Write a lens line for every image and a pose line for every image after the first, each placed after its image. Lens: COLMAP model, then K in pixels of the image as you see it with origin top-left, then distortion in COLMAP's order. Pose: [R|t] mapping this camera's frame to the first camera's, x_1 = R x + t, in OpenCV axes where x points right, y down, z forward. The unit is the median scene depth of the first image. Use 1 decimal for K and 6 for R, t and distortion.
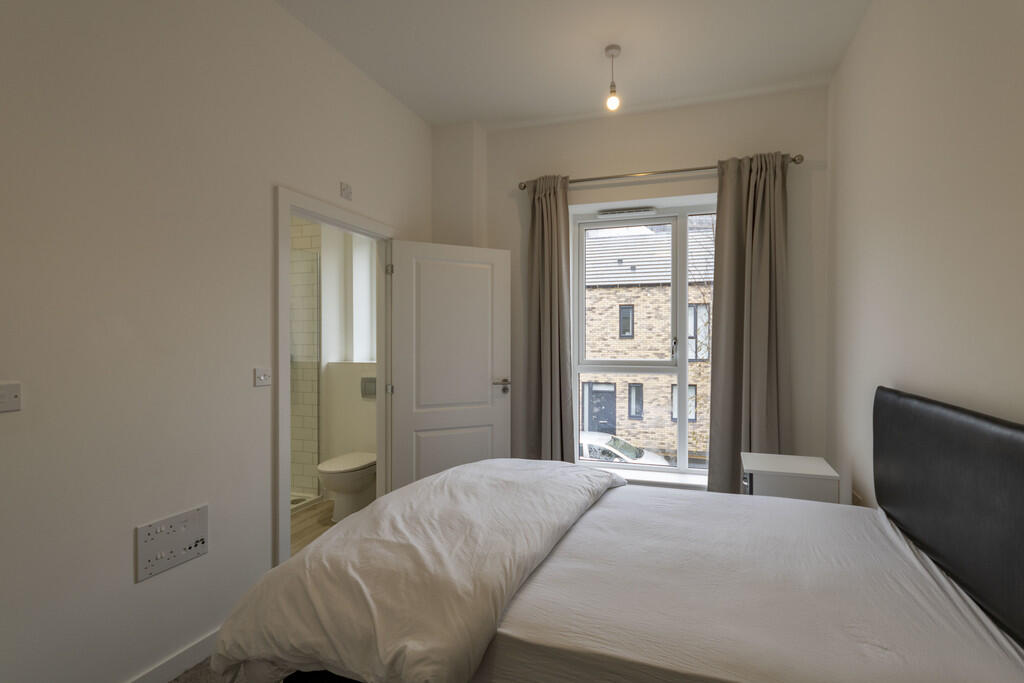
lens RADIAL K [[474.3, 0, 513.7], [0, 474.3, 342.0], [0, 0, 1]] dist [0.001228, -0.000503]
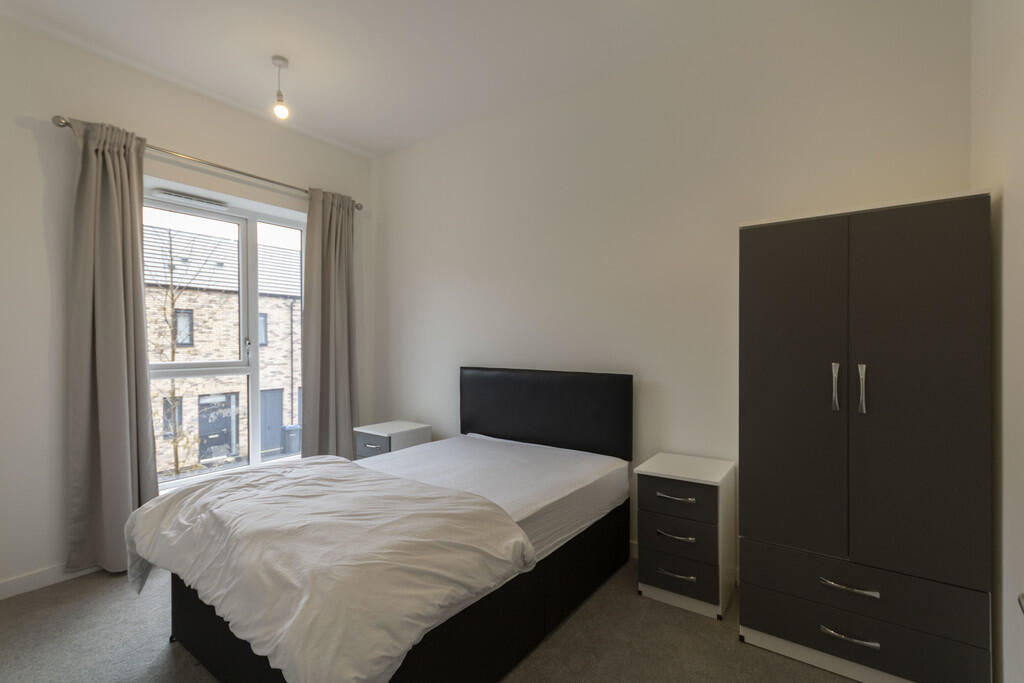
lens RADIAL K [[474.3, 0, 512.7], [0, 474.3, 344.4], [0, 0, 1]] dist [0.001228, -0.000503]
pose [[0.312992, -0.002933, 0.949751, -0.513099], [-0.000778, 0.999994, 0.003345, 0.000213], [-0.949756, -0.001786, 0.312987, 0.160039]]
